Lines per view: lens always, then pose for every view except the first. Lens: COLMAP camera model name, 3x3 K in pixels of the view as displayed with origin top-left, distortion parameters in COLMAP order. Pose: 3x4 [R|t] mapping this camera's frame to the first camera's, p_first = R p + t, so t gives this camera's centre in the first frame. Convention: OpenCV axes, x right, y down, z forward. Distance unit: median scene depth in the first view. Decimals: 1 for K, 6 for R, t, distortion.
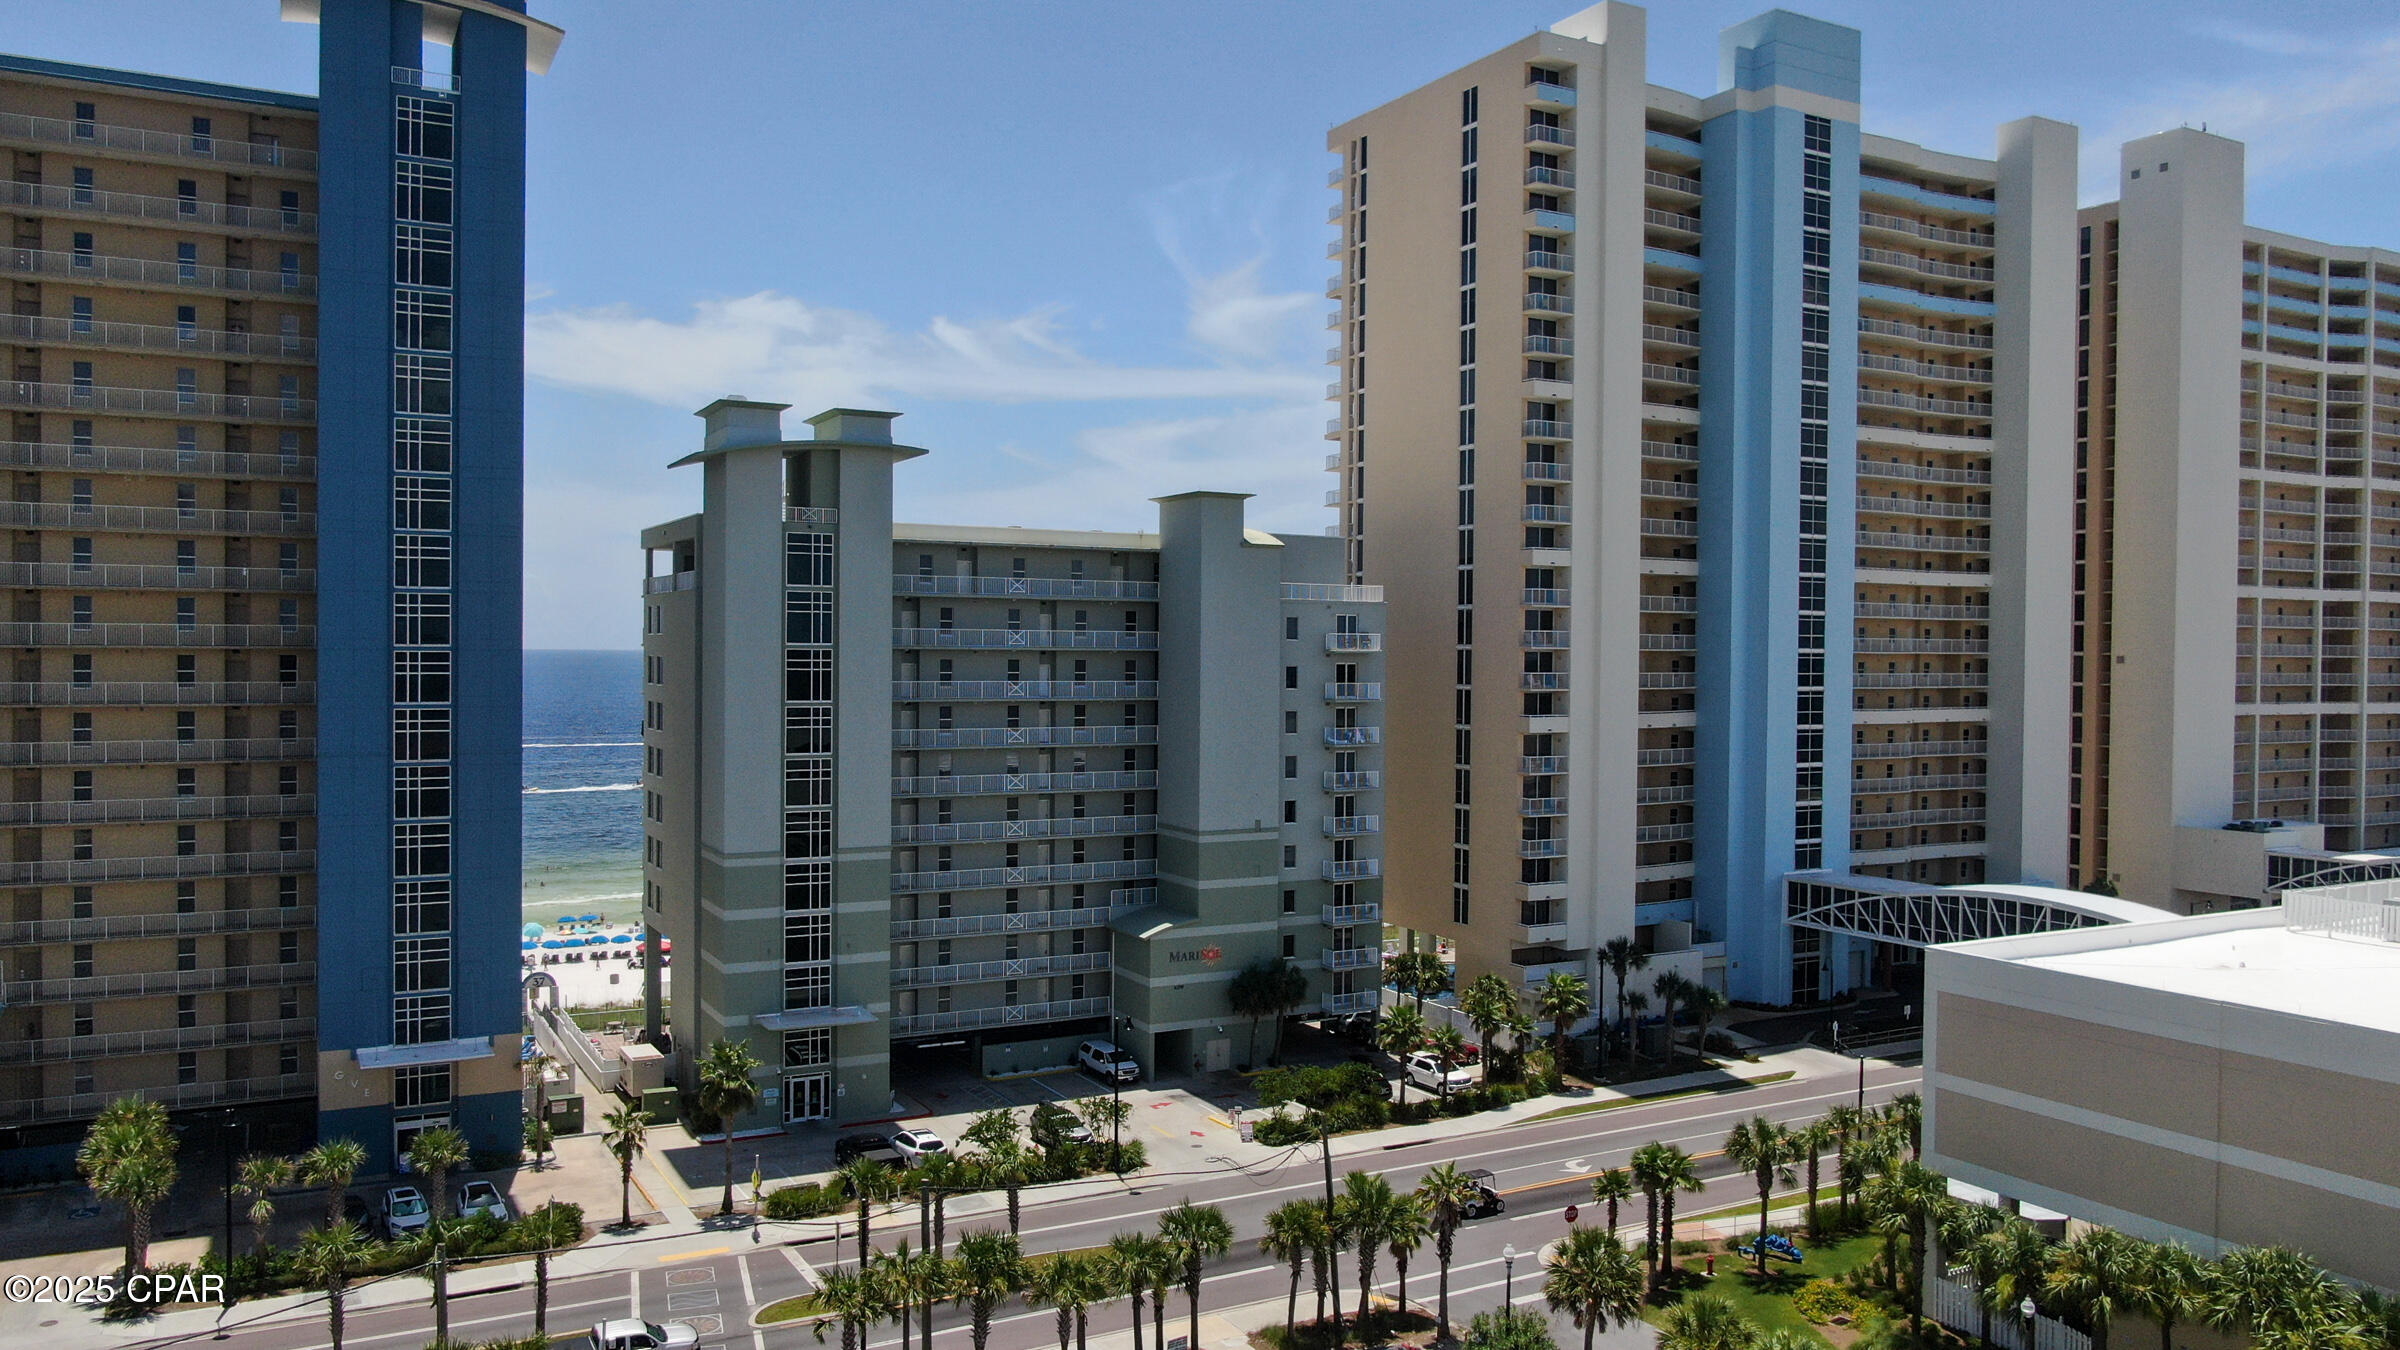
lens RADIAL K [[1724.5, 0, 1200.0], [0, 1724.5, 675.0], [0, 0, 1]] dist [-0.020158, 0.003870]
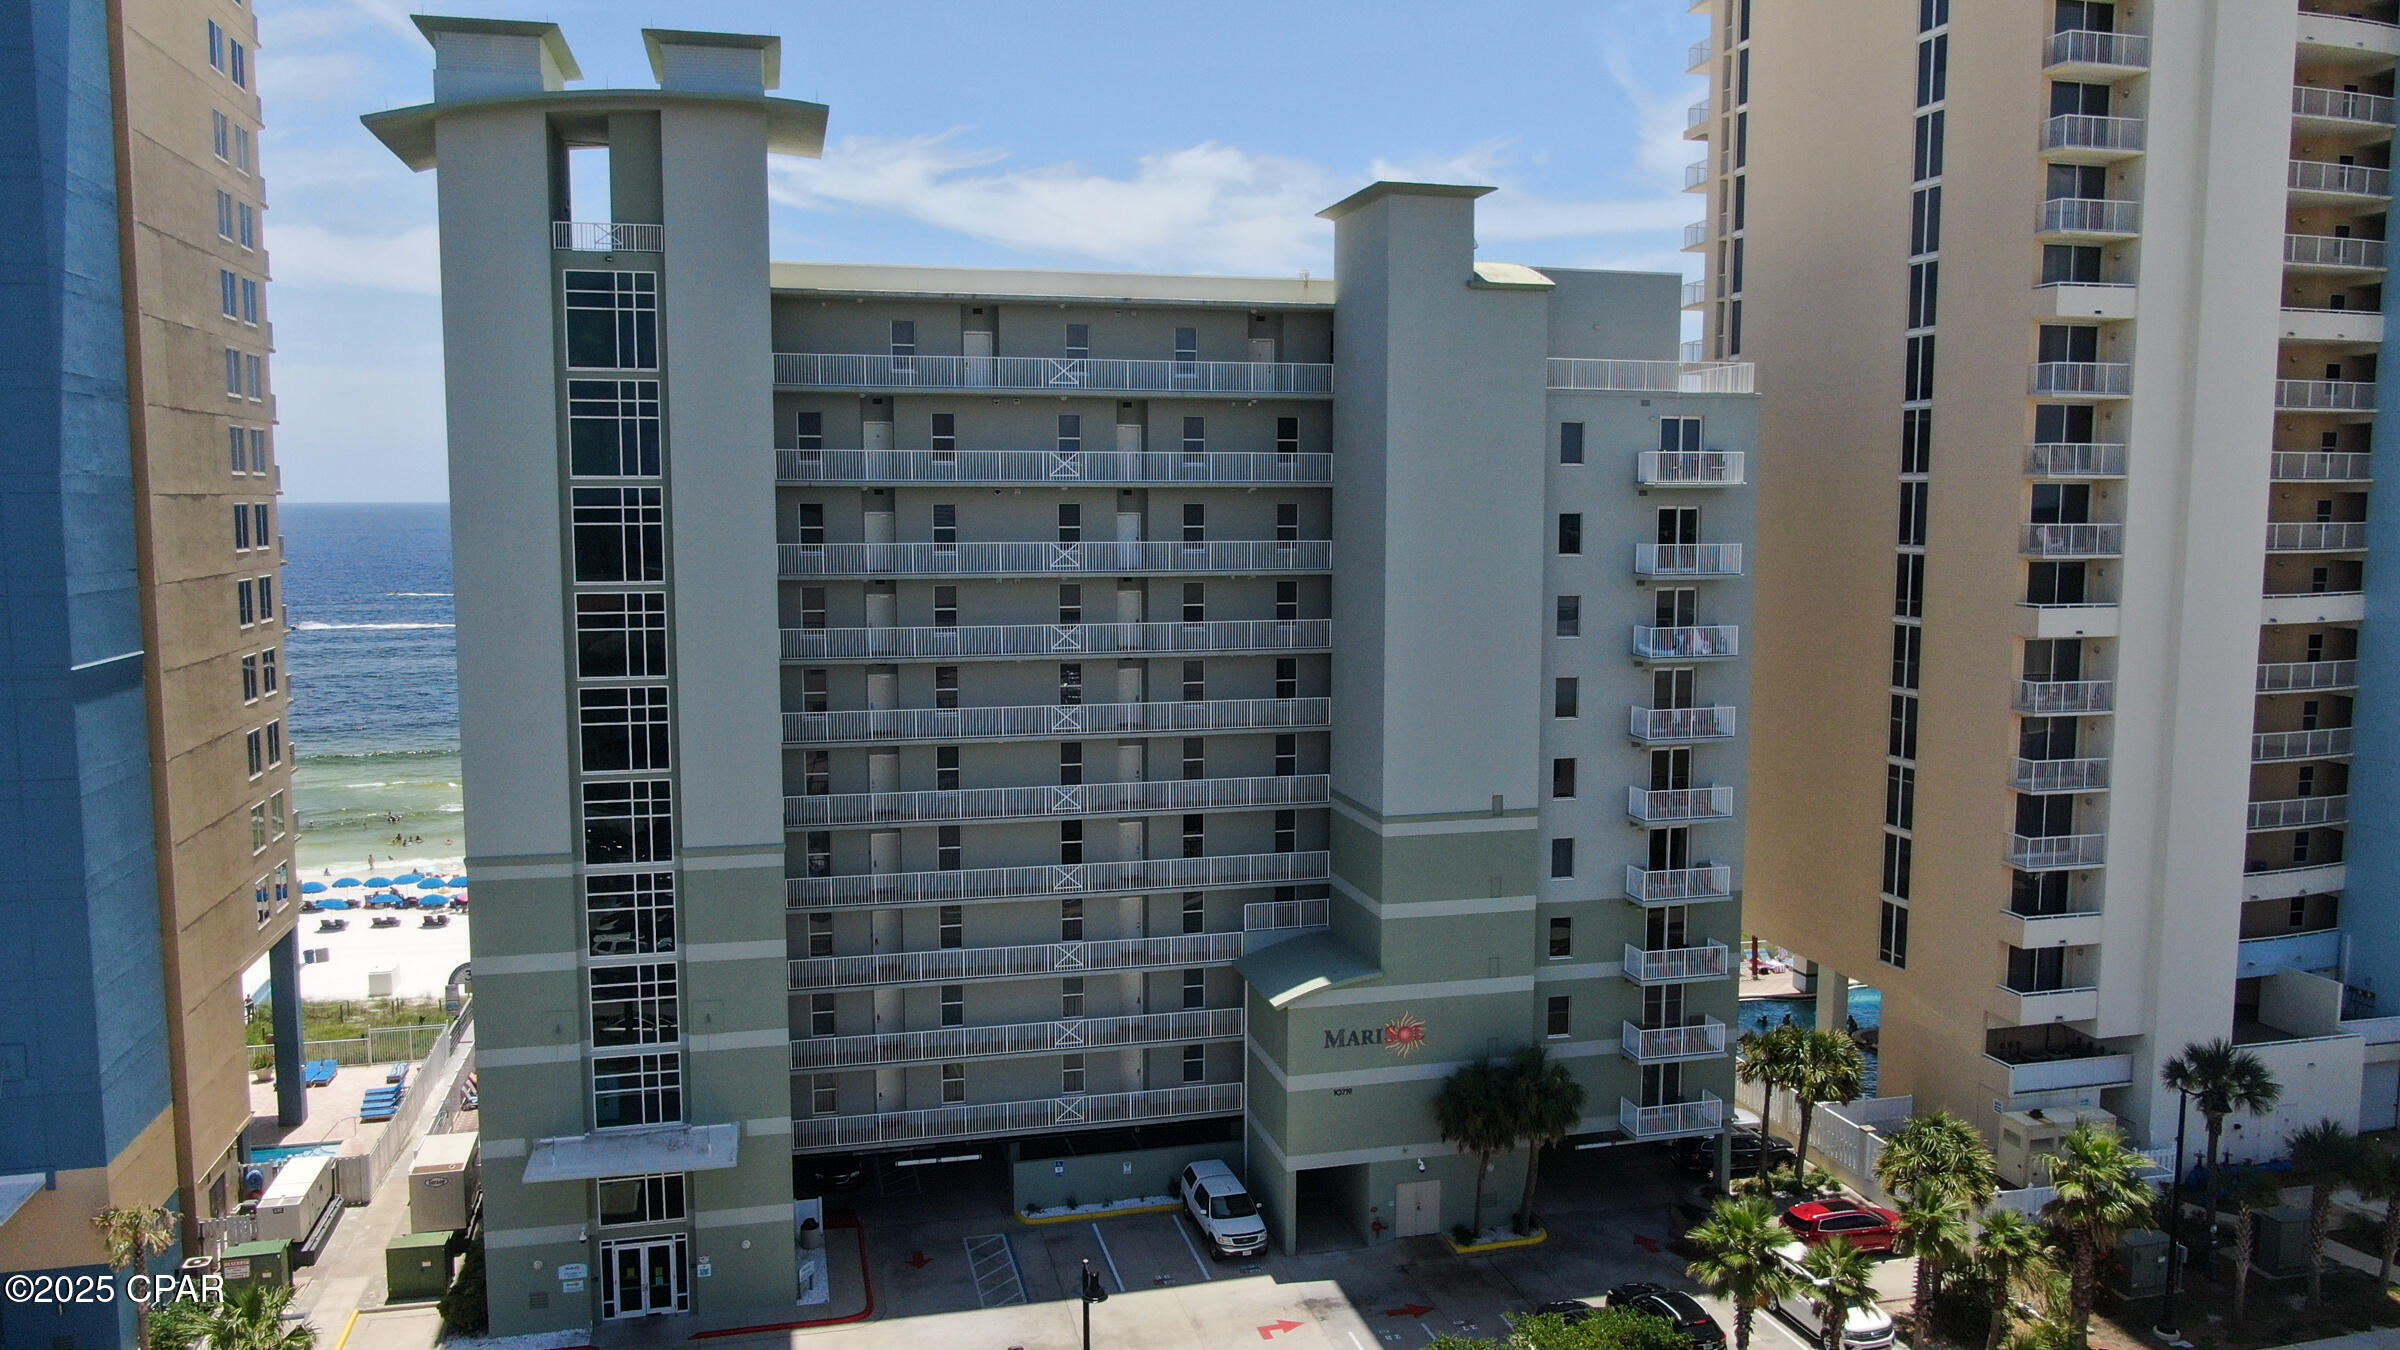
lens RADIAL K [[1724.5, 0, 1200.0], [0, 1724.5, 675.0], [0, 0, 1]] dist [-0.020158, 0.003870]
pose [[0.968468, 0.018030, -0.248486, 0.076304], [0.003739, 0.996214, 0.086854, -0.001980], [0.249111, -0.085045, 0.964734, 0.444432]]
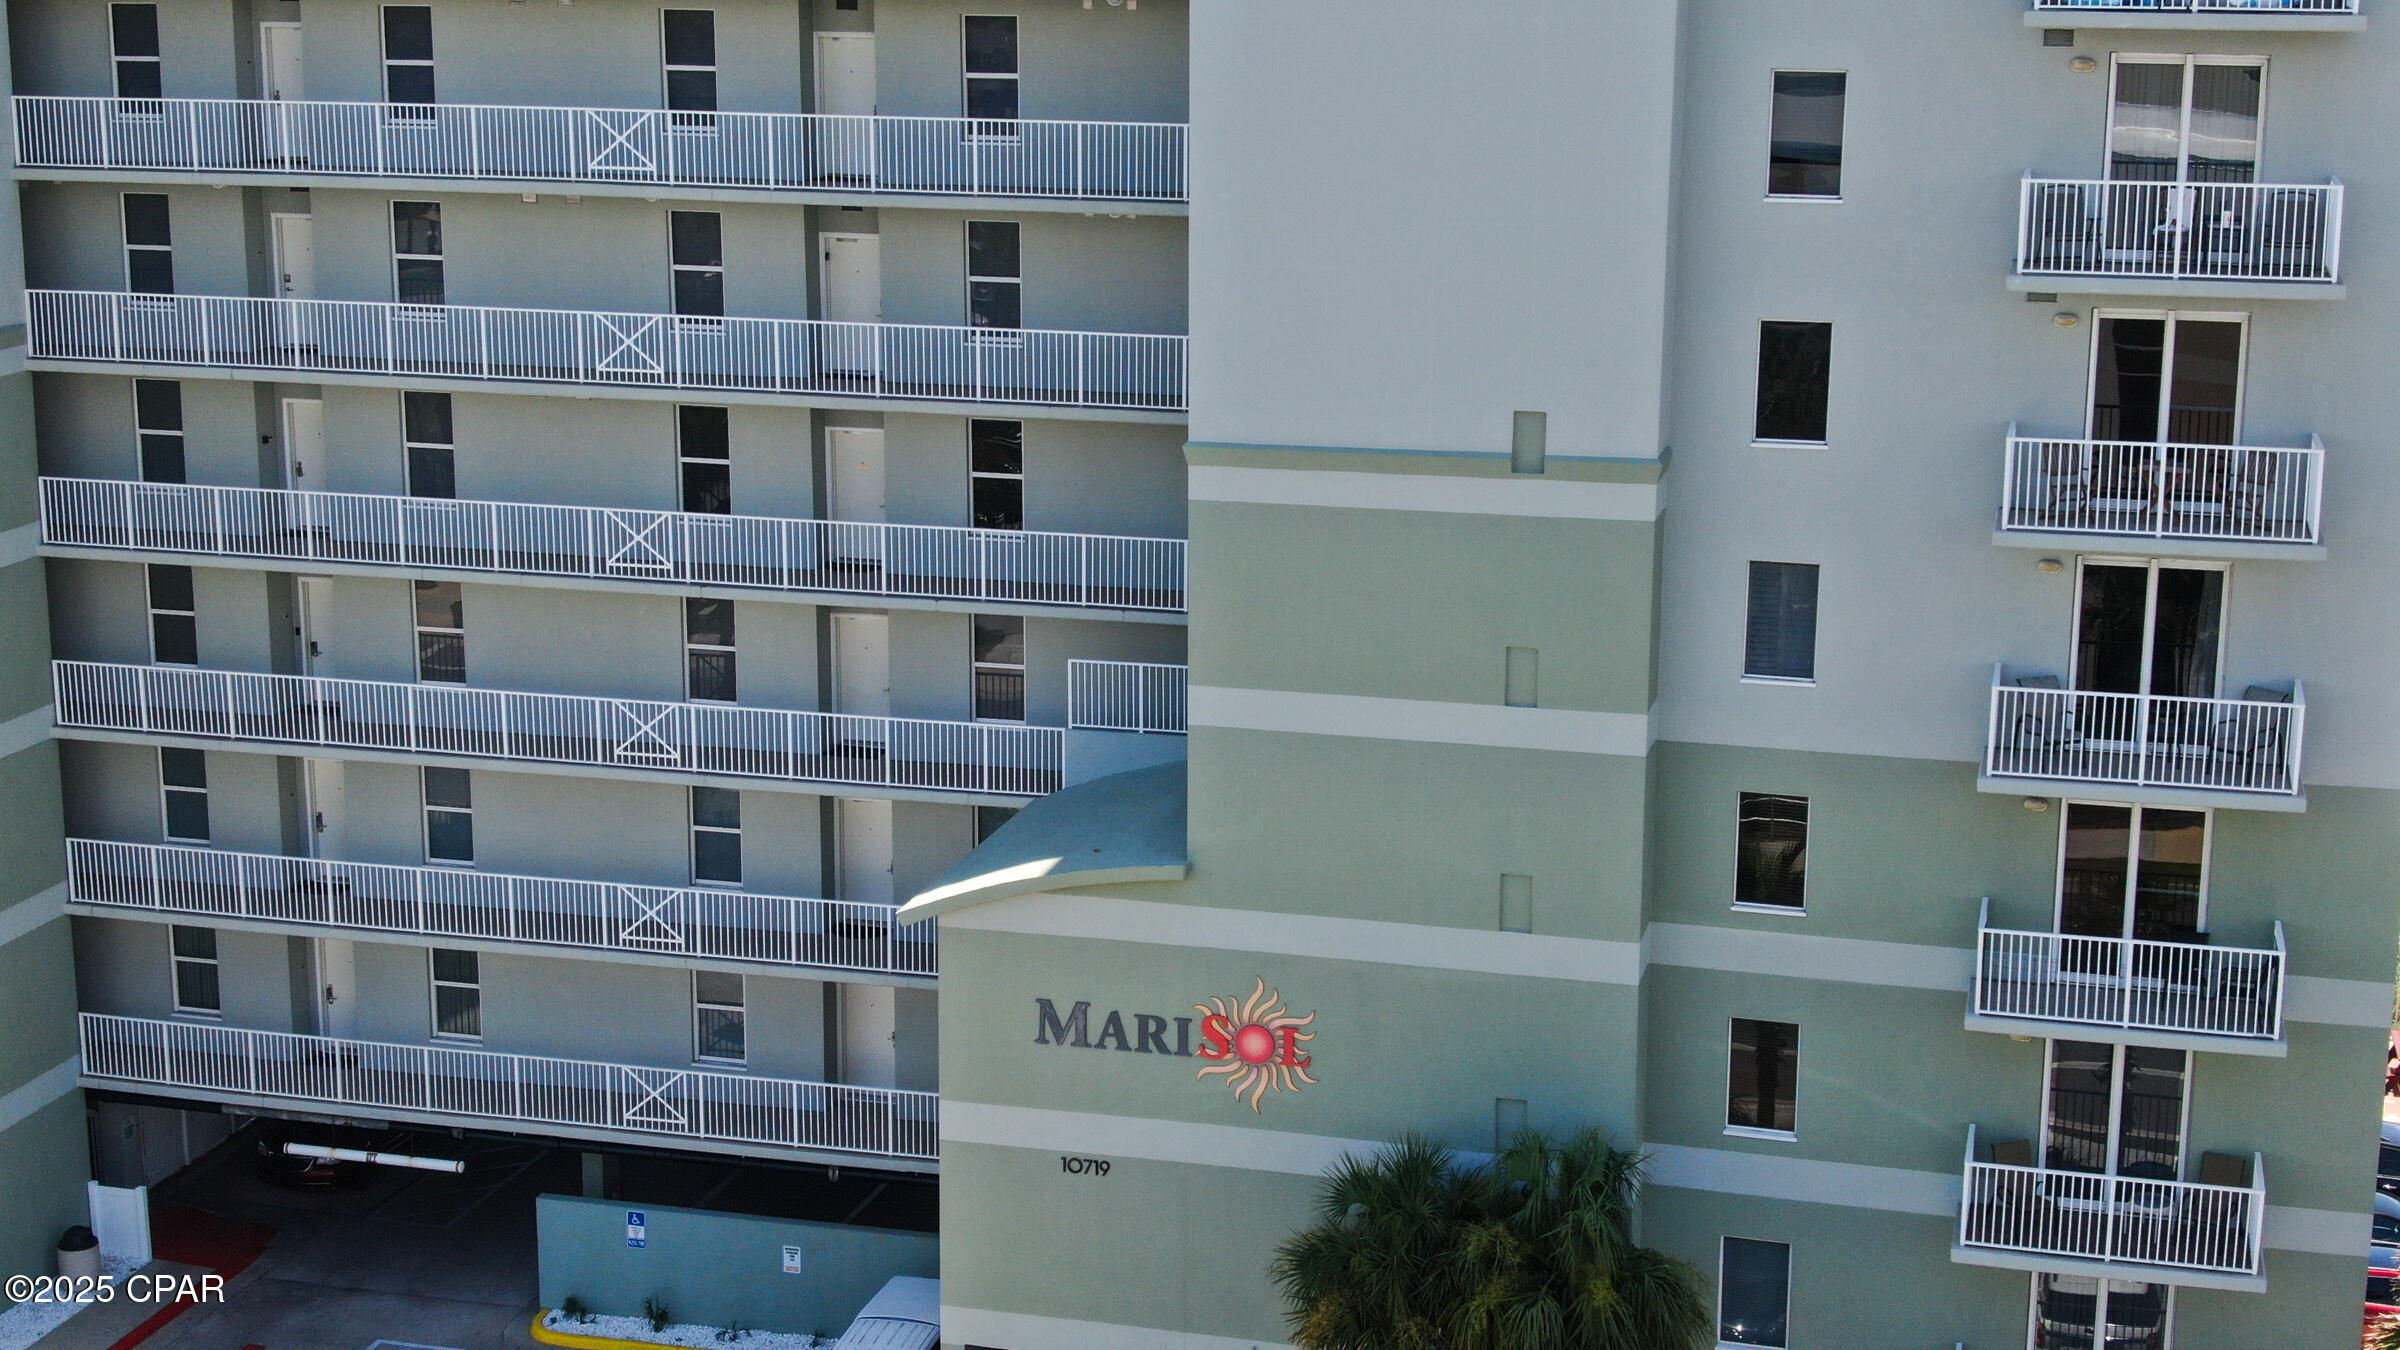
lens RADIAL K [[3335.1, 0, 1200.0], [0, 3335.1, 675.0], [0, 0, 1]] dist [0.195451, -0.013794]
pose [[0.727821, 0.153382, -0.668394, 0.252349], [-0.011310, 0.977218, 0.211934, 0.034689], [0.685674, -0.146691, 0.712975, 0.700778]]
